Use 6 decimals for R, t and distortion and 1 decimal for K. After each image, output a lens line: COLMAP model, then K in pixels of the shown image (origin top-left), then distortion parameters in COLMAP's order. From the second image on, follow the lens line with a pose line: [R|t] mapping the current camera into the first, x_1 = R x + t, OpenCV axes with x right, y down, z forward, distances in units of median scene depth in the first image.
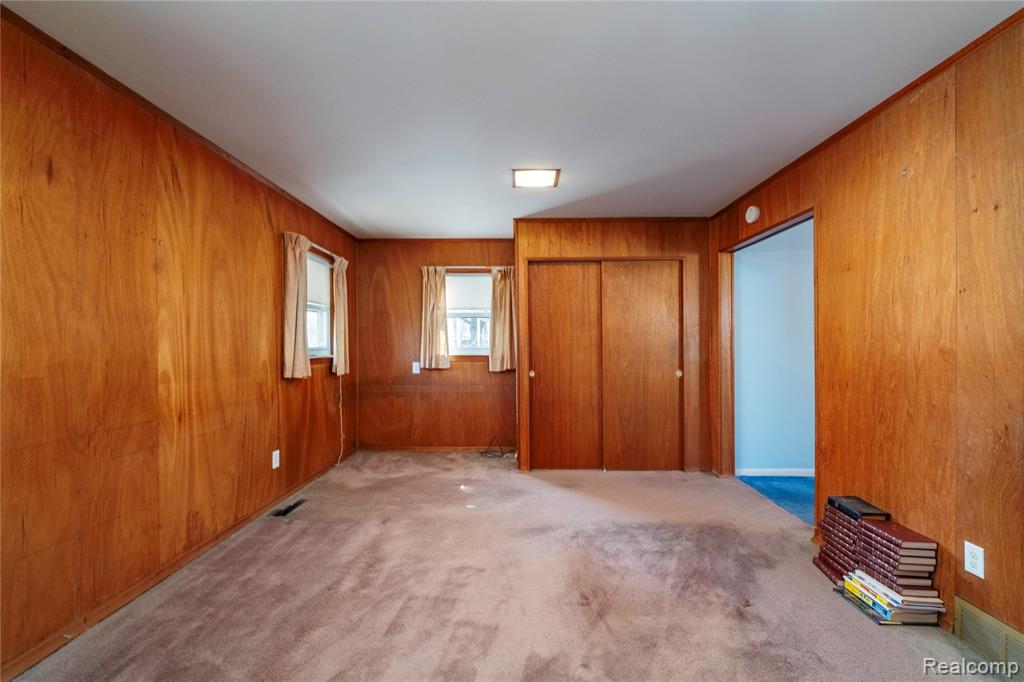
lens RADIAL K [[443.5, 0, 510.7], [0, 443.5, 344.3], [0, 0, 1]] dist [-0.004188, -0.000574]
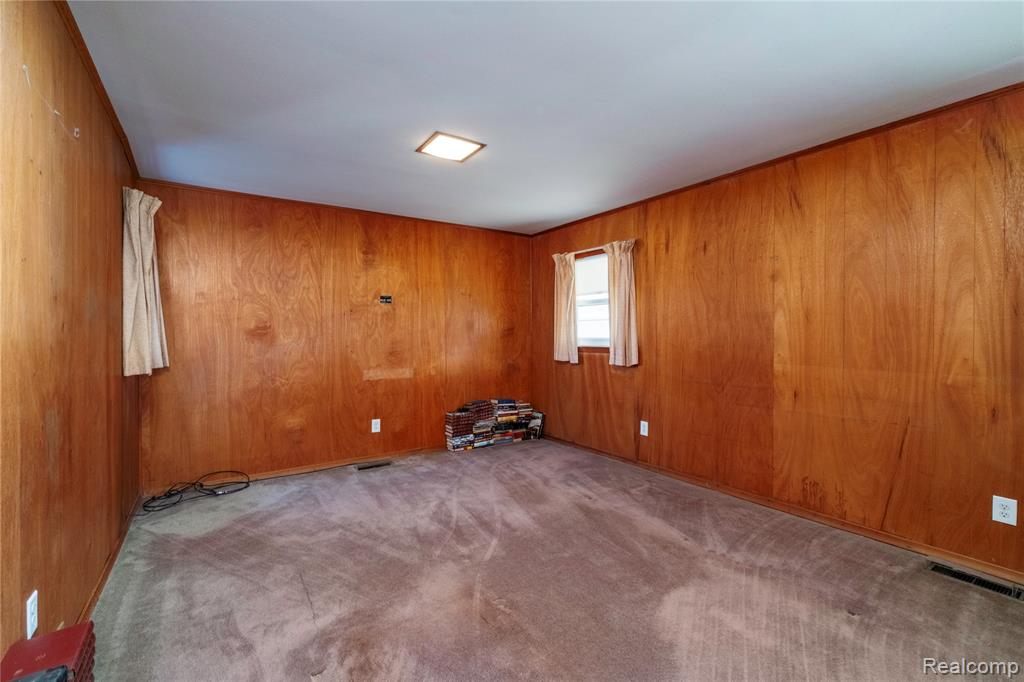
lens RADIAL K [[443.5, 0, 514.6], [0, 443.5, 338.2], [0, 0, 1]] dist [-0.004188, -0.000574]
pose [[-0.820553, 0.003586, -0.571558, 0.604574], [0.001110, 0.999988, 0.004681, 0.005190], [0.571569, 0.003207, -0.820548, 1.583172]]
